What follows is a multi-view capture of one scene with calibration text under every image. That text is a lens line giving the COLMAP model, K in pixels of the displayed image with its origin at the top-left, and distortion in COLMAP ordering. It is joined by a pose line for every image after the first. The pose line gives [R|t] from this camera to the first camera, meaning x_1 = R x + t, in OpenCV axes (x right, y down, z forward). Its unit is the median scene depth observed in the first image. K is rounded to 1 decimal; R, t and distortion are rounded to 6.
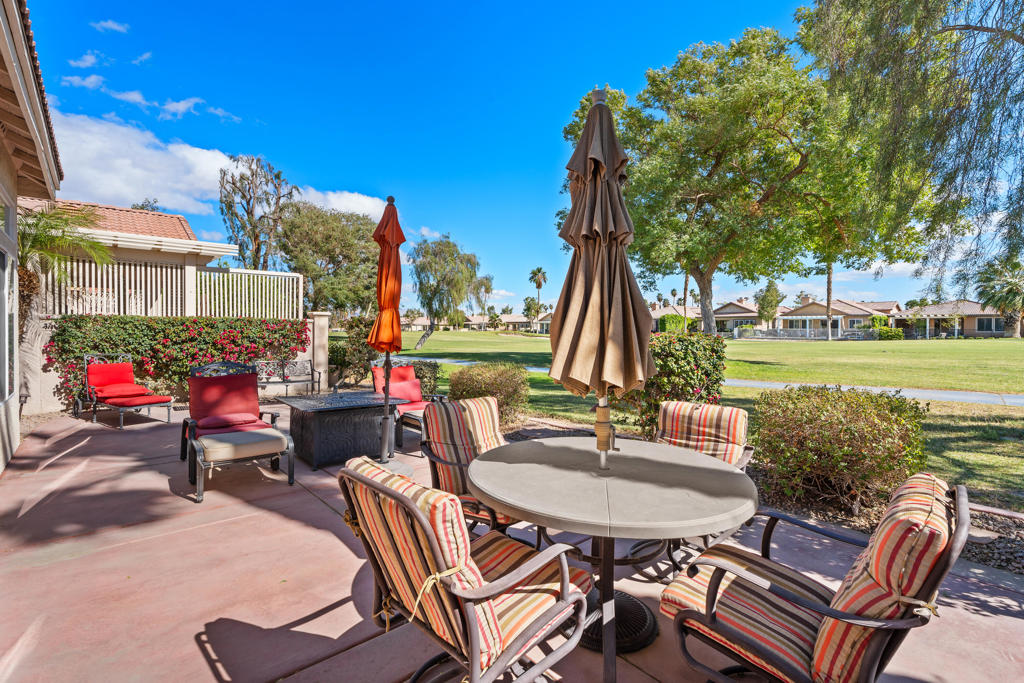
lens RADIAL K [[456.0, 0, 512.0], [0, 456.0, 341.5], [0, 0, 1]] dist [-0.000022, -0.000057]
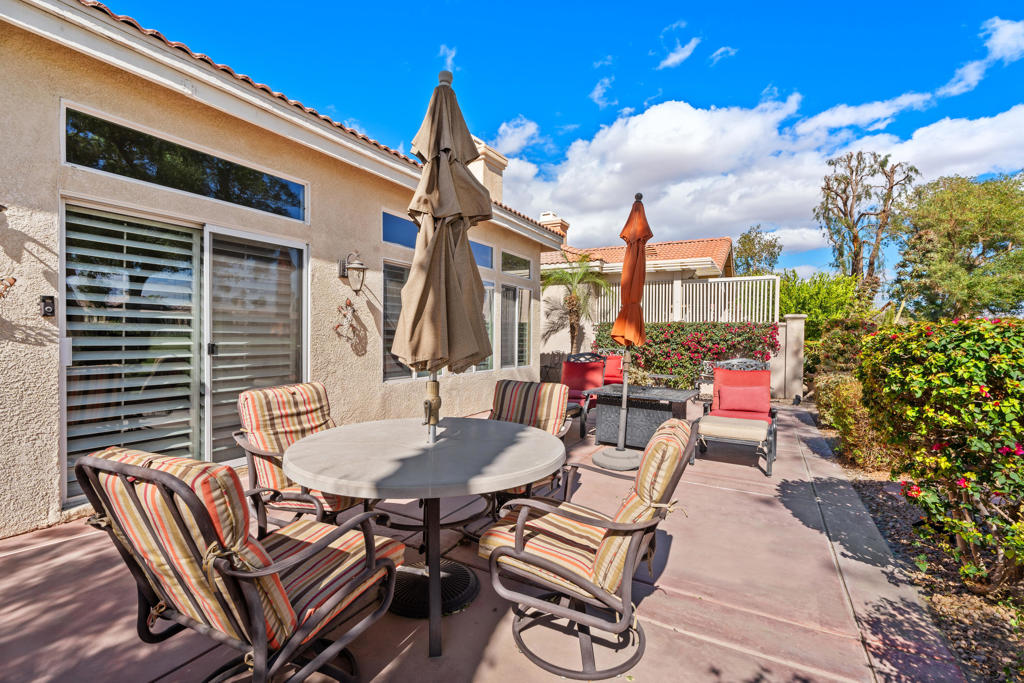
lens RADIAL K [[456.0, 0, 512.0], [0, 456.0, 341.5], [0, 0, 1]] dist [-0.000022, -0.000057]
pose [[0.316366, 0.012531, -0.948555, 0.312485], [-0.035955, 0.999353, 0.001210, 0.011147], [0.947956, 0.033723, 0.316611, 0.204849]]
